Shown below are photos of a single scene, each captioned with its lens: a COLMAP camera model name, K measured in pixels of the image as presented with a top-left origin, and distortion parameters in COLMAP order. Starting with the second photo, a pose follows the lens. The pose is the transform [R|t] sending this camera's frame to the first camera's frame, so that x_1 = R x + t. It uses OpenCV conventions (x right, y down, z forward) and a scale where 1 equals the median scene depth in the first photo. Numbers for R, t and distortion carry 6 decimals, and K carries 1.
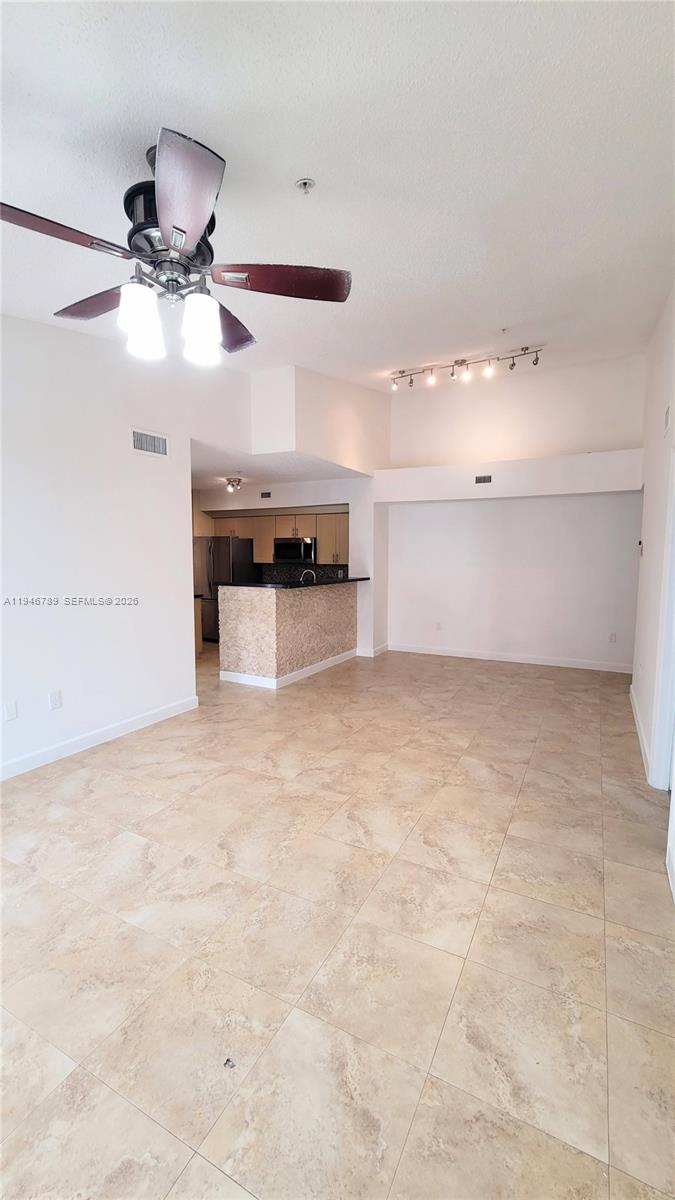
lens RADIAL K [[479.8, 0, 340.0], [0, 479.8, 596.2], [0, 0, 1]] dist [-0.000404, 0.000067]
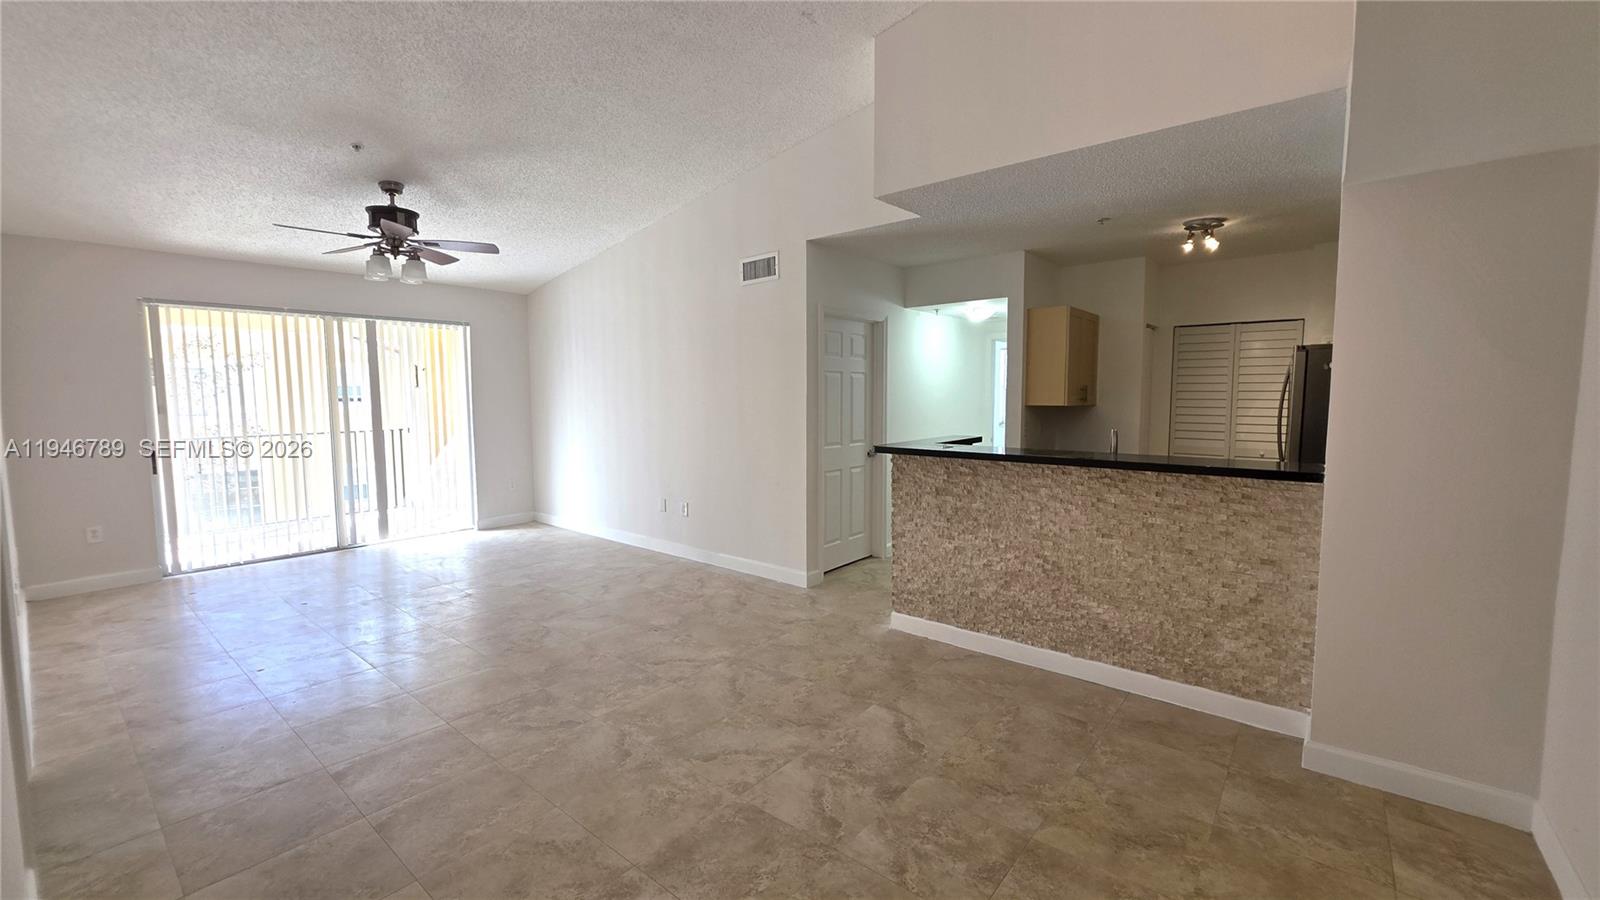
lens RADIAL K [[641.7, 0, 801.9], [0, 641.7, 449.9], [0, 0, 1]] dist [0.008615, 0.000130]
pose [[-0.195193, 0.089762, -0.976649, 0.683649], [-0.078933, 0.991135, 0.106869, -0.098833], [0.977583, 0.097950, -0.186378, 1.139903]]
